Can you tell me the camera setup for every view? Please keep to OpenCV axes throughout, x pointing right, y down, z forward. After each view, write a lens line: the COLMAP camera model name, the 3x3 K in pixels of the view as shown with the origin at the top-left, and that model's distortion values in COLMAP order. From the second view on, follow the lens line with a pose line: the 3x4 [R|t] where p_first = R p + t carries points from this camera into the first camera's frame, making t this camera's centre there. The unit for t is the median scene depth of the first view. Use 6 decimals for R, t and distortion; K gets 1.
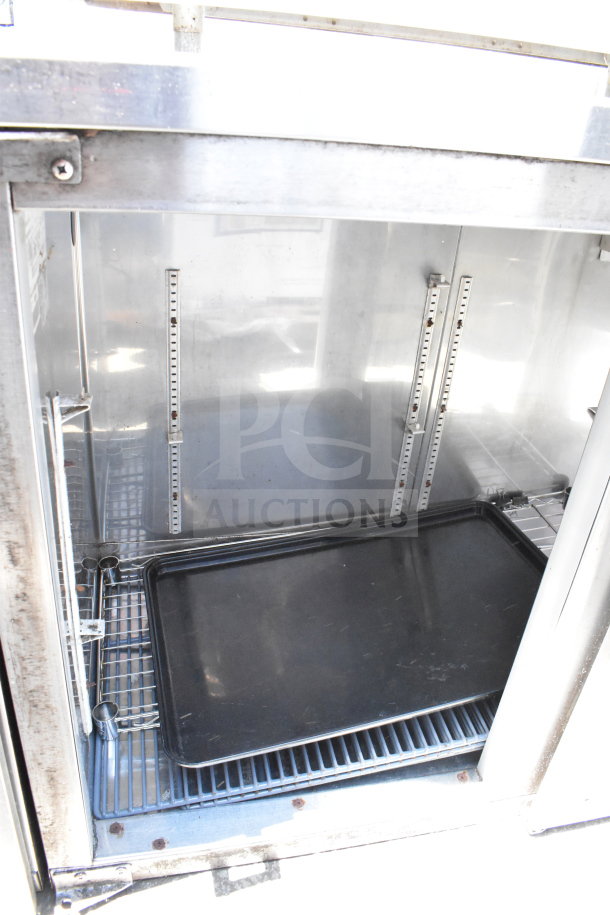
lens RADIAL K [[706.7, 0, 305.0], [0, 706.7, 457.5], [0, 0, 1]] dist [-0.002277, 0.000185]
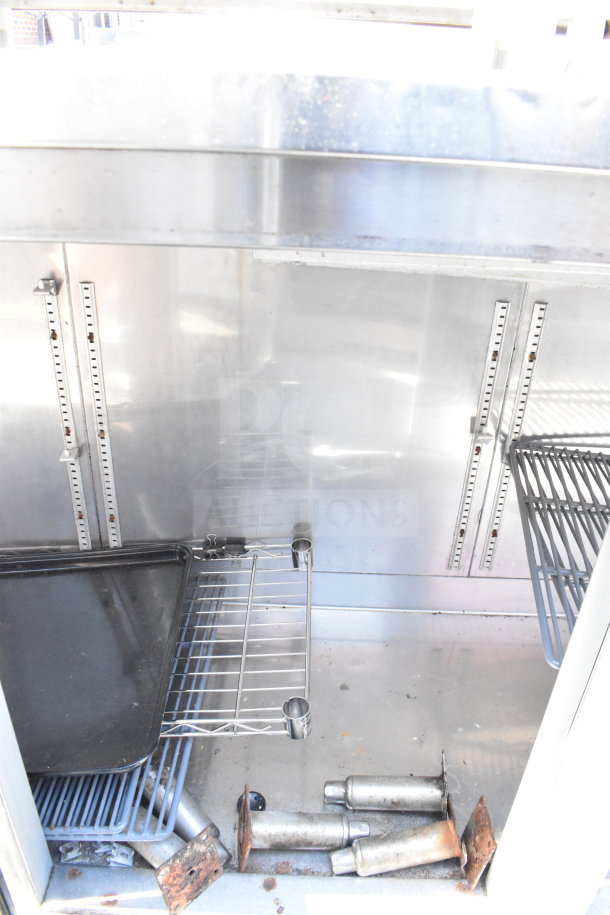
lens RADIAL K [[706.7, 0, 305.0], [0, 706.7, 457.5], [0, 0, 1]] dist [-0.002277, 0.000185]
pose [[0.964450, 0.071287, -0.254467, 0.585450], [-0.072959, 0.997331, 0.002874, -0.054238], [0.253993, 0.015794, 0.967077, 0.204273]]
